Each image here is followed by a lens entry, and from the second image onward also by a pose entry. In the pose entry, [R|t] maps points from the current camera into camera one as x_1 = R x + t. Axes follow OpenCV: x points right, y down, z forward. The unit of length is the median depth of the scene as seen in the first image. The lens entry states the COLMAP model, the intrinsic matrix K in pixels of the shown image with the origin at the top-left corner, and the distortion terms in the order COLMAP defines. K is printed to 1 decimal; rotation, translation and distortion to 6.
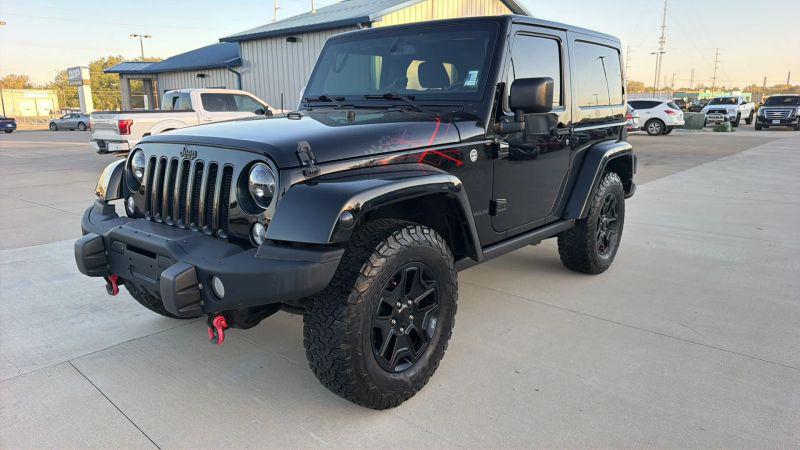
lens RADIAL K [[540.8, 0, 402.7], [0, 540.8, 229.6], [0, 0, 1]] dist [0.047954, -0.064150]
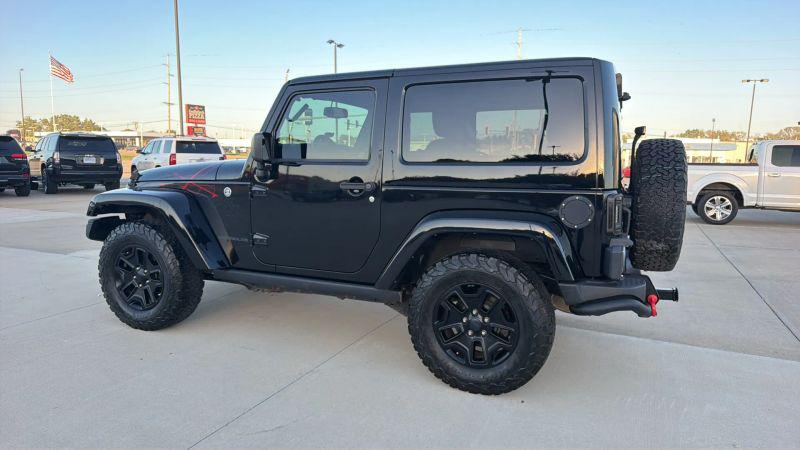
lens RADIAL K [[540.8, 0, 399.9], [0, 540.8, 225.0], [0, 0, 1]] dist [0.047954, -0.064150]
pose [[0.289204, 0.134429, -0.947781, 0.156408], [-0.229148, 0.971027, 0.067805, -0.025317], [0.929437, 0.197572, 0.311629, 0.102907]]
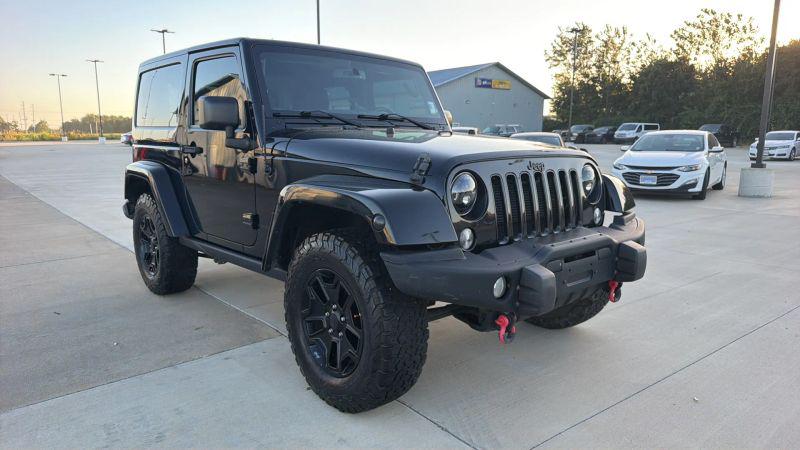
lens RADIAL K [[540.8, 0, 403.3], [0, 540.8, 226.2], [0, 0, 1]] dist [0.047954, -0.064150]
pose [[0.162457, -0.154823, 0.974493, -0.133888], [0.214246, 0.969586, 0.118326, -0.018615], [-0.963175, 0.189558, 0.190687, 0.096079]]
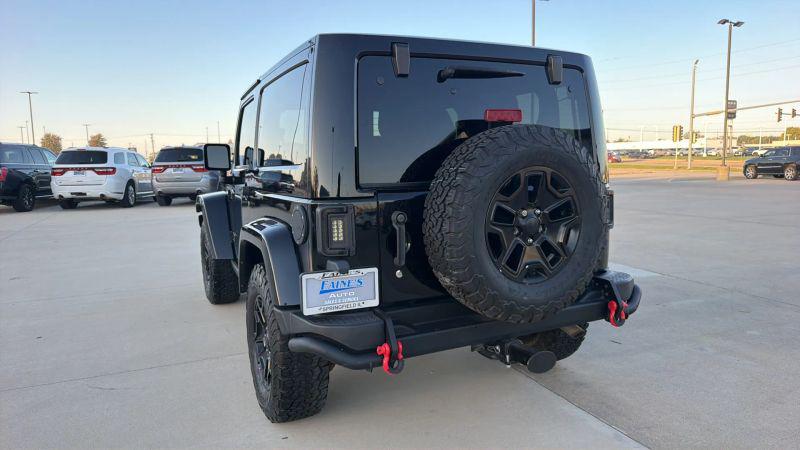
lens RADIAL K [[540.8, 0, 399.5], [0, 540.8, 223.6], [0, 0, 1]] dist [0.047954, -0.064150]
pose [[-0.425106, 0.120230, -0.897123, 0.137716], [-0.179741, 0.960188, 0.213853, -0.049635], [0.887118, 0.252160, -0.386572, 0.212665]]
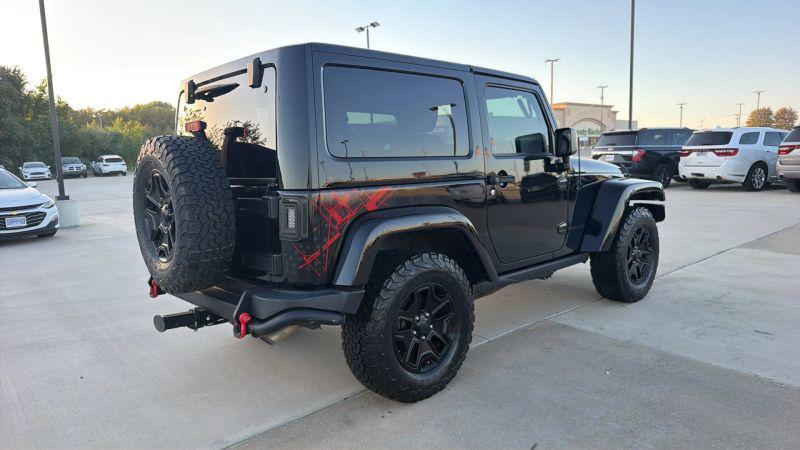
lens RADIAL K [[540.8, 0, 402.5], [0, 540.8, 222.4], [0, 0, 1]] dist [0.047954, -0.064150]
pose [[-0.988649, 0.020944, 0.148774, -0.005104], [0.069984, 0.940442, 0.332674, -0.065691], [-0.132946, 0.339310, -0.931233, 0.290011]]
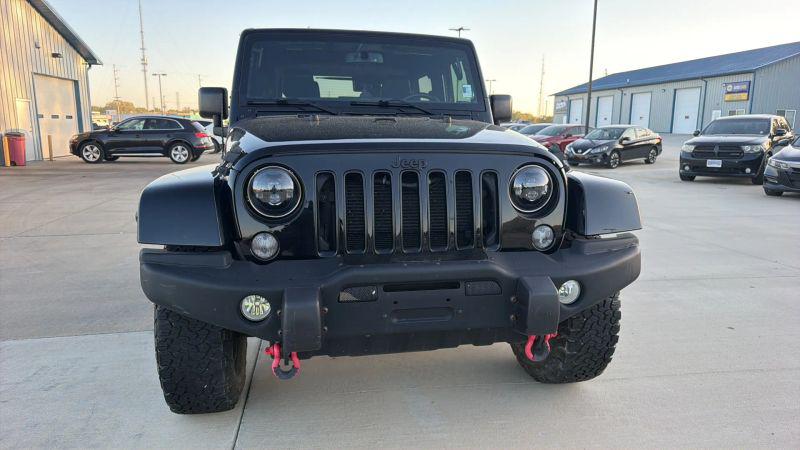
lens RADIAL K [[540.8, 0, 402.4], [0, 540.8, 227.7], [0, 0, 1]] dist [0.047954, -0.064150]
pose [[0.649073, -0.129998, 0.749536, -0.092132], [0.159901, 0.986593, 0.032643, -0.006386], [-0.743731, 0.098664, 0.661158, 0.042616]]
